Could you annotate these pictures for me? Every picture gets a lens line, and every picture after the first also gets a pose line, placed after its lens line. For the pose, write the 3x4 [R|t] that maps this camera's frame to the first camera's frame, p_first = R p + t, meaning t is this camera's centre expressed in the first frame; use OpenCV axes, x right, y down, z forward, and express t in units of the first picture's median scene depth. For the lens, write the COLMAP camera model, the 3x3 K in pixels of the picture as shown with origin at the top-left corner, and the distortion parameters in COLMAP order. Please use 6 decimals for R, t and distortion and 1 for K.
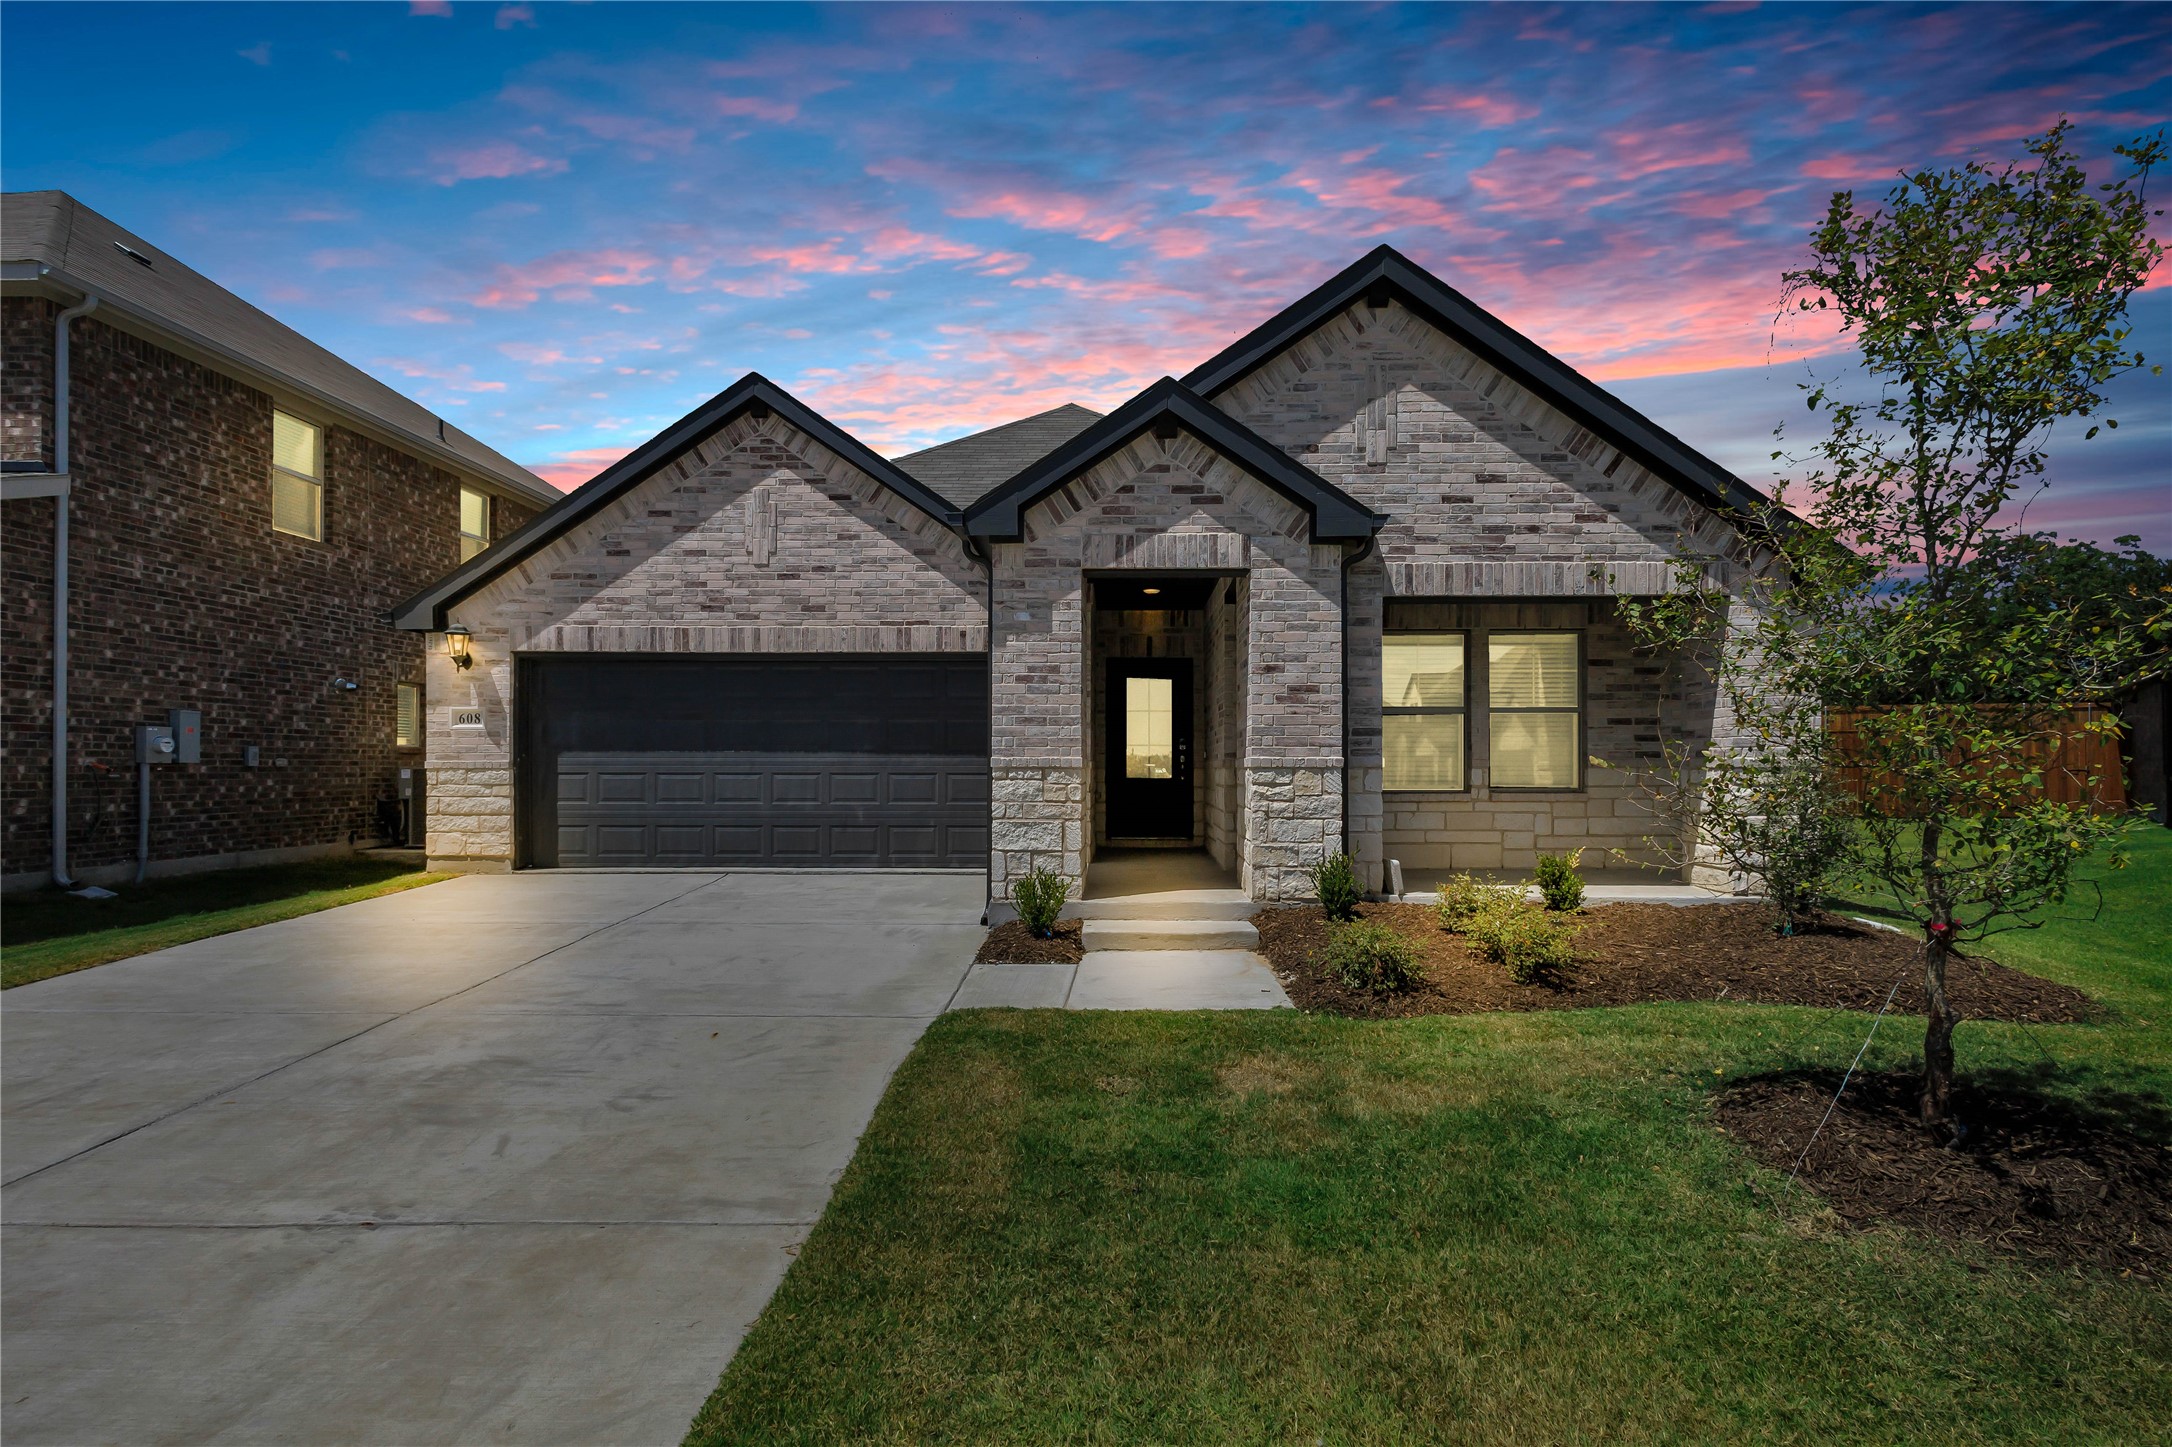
lens RADIAL K [[1048.7, 0, 1114.2], [0, 1048.7, 766.1], [0, 0, 1]] dist [0.001862, -0.000218]
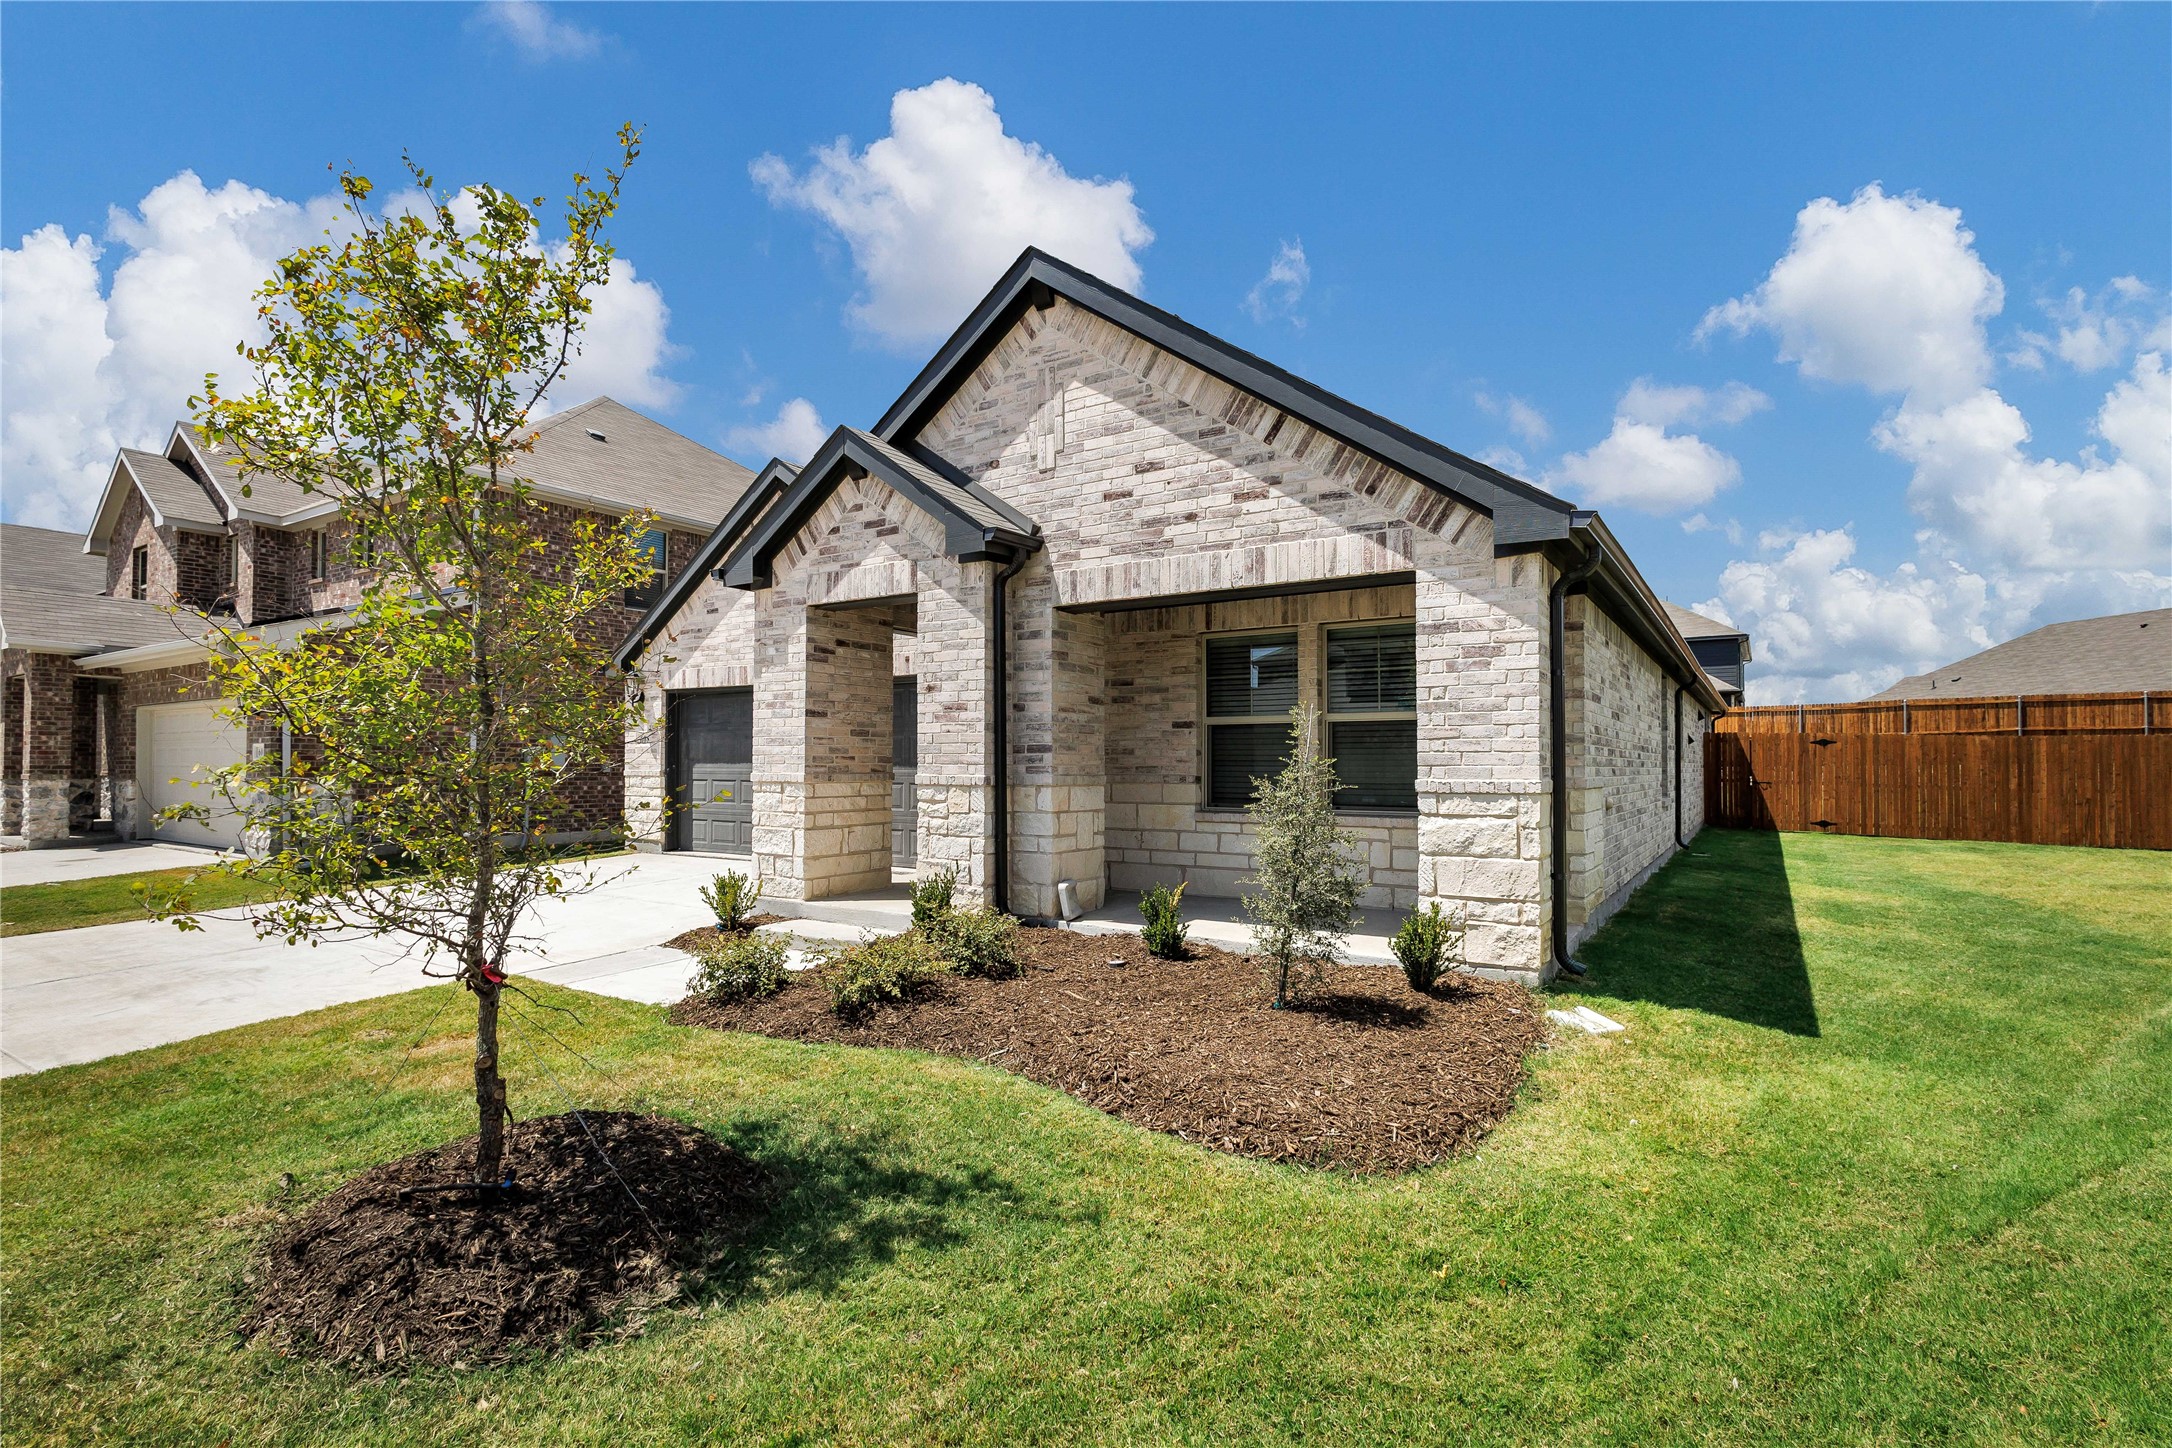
lens RADIAL K [[1044.0, 0, 1085.9], [0, 1044.0, 748.8], [0, 0, 1]] dist [-0.000558, -0.000359]
pose [[0.837199, -0.005910, -0.546867, 0.801927], [-0.002833, 0.999881, -0.015142, -0.018264], [0.546892, 0.014226, 0.837083, 0.222007]]
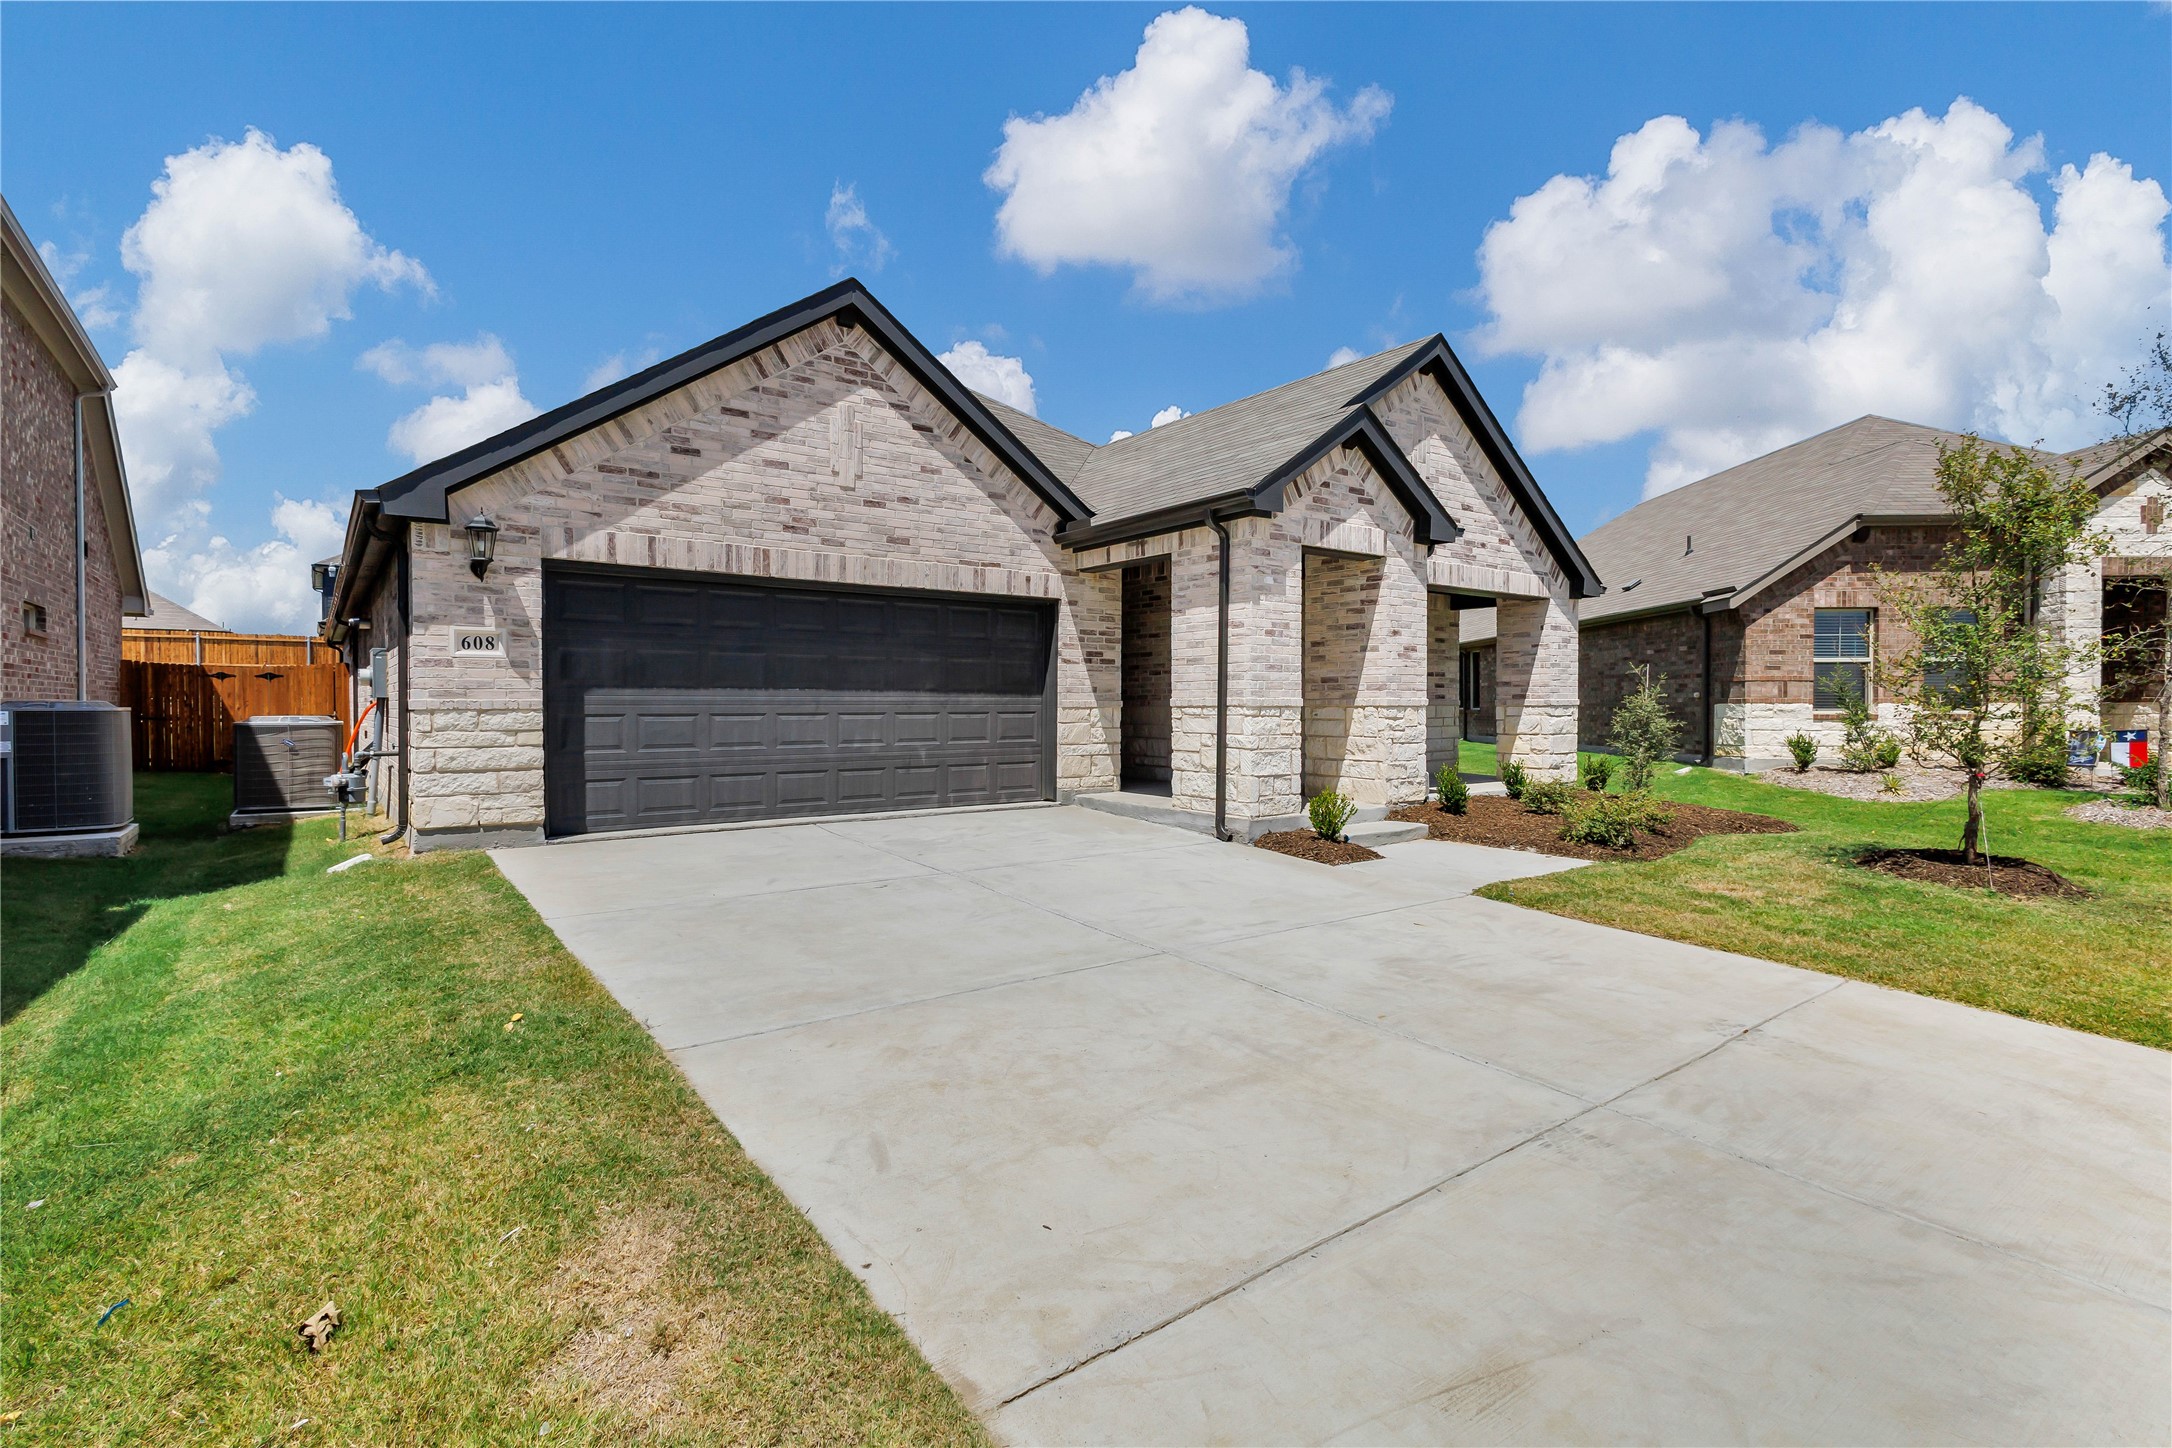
lens RADIAL K [[1030.0, 0, 1090.5], [0, 1030.0, 729.0], [0, 0, 1]] dist [0.001006, -0.001948]
pose [[0.784494, -0.015690, 0.619938, -0.944522], [0.000895, 0.999707, 0.024170, -0.001670], [-0.620136, -0.018406, 0.784278, 0.195293]]
